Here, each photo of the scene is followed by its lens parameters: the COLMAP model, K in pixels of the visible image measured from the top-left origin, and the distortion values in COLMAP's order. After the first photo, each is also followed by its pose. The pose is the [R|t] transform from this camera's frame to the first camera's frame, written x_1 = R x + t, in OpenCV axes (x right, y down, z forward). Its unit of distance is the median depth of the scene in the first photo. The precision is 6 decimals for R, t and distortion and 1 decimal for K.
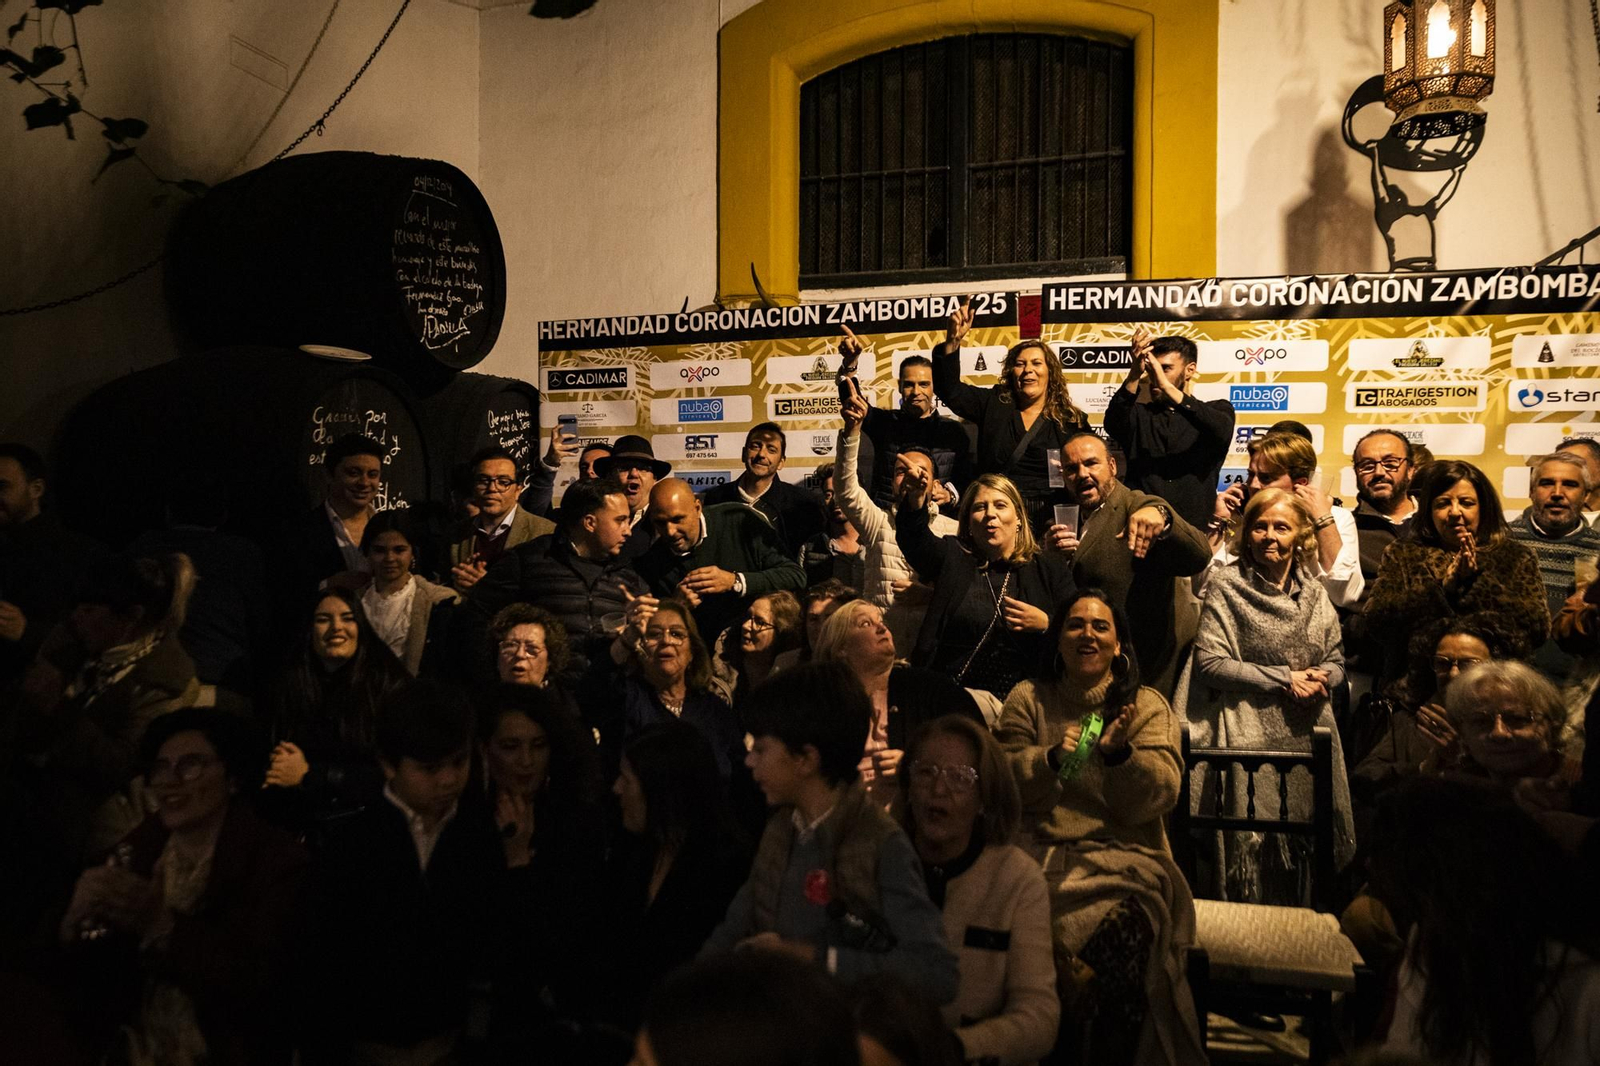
lens RADIAL K [[1147.2, 0, 800.0], [0, 1147.2, 533.0], [0, 0, 1]] dist [0.011892, 0.000317]
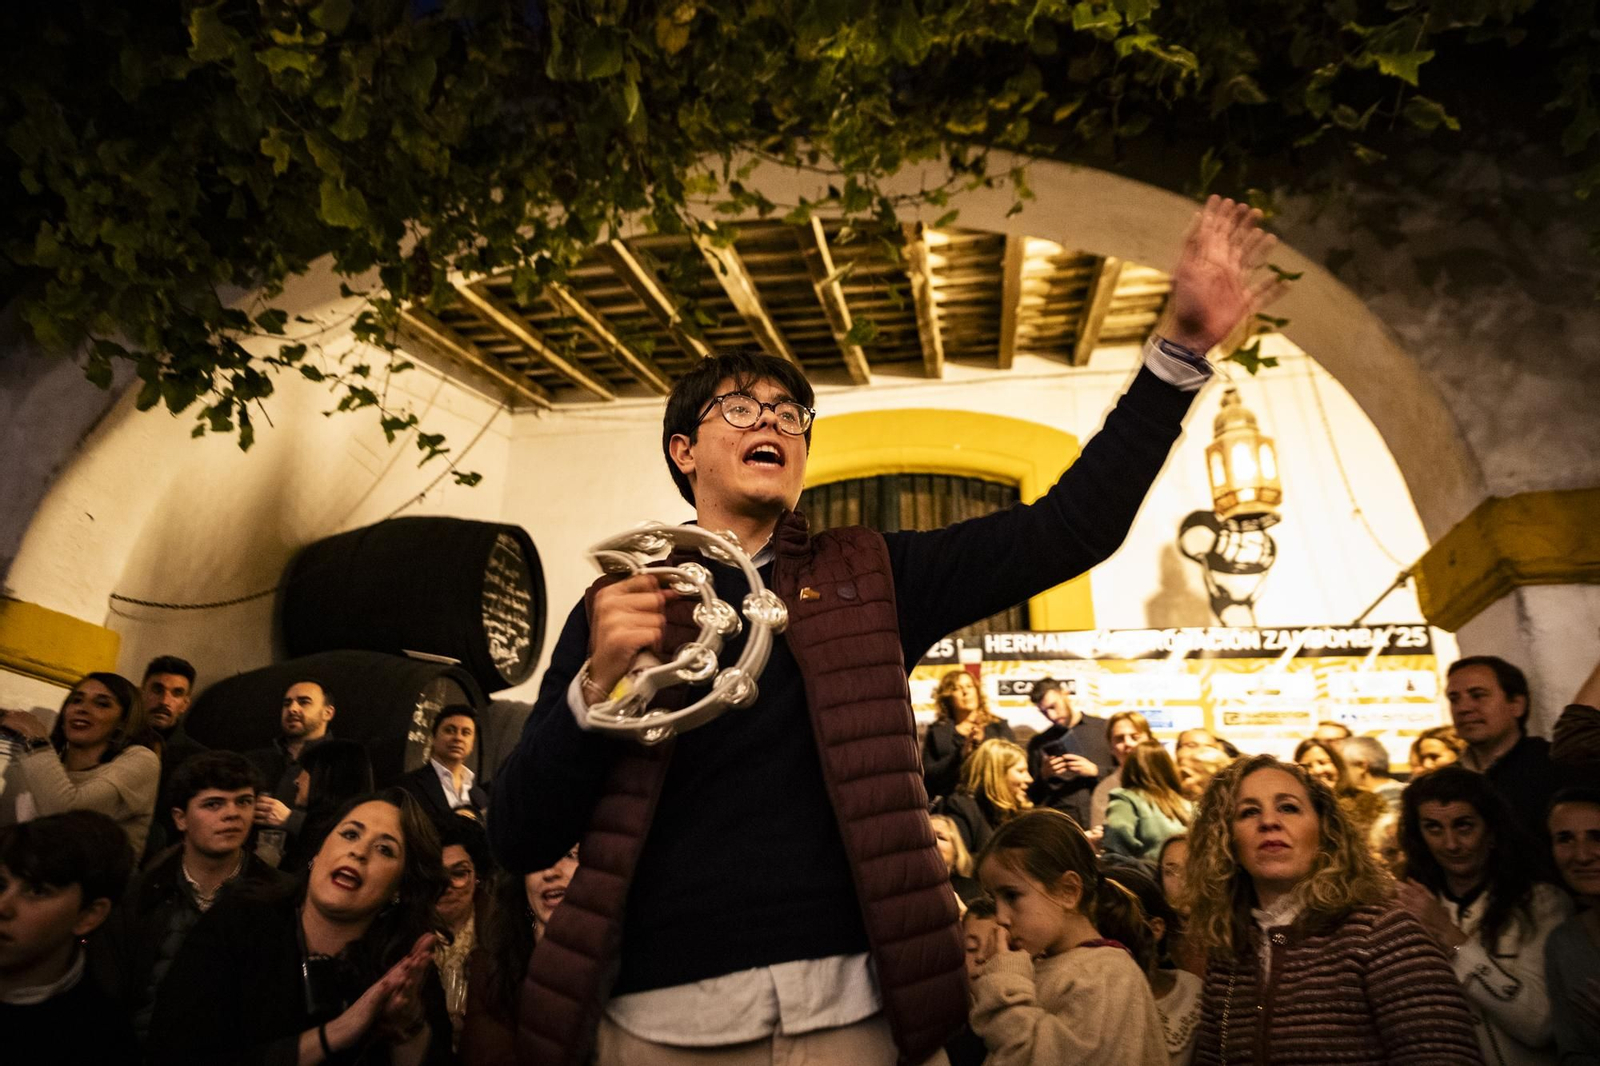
lens RADIAL K [[1113.6, 0, 800.0], [0, 1113.6, 533.0], [0, 0, 1]] dist [0.027543, -0.004874]
pose [[0.992049, 0.045981, 0.117154, -0.143495], [0.003553, 0.920268, -0.391273, 0.171696], [-0.125804, 0.388578, 0.912787, -0.172406]]
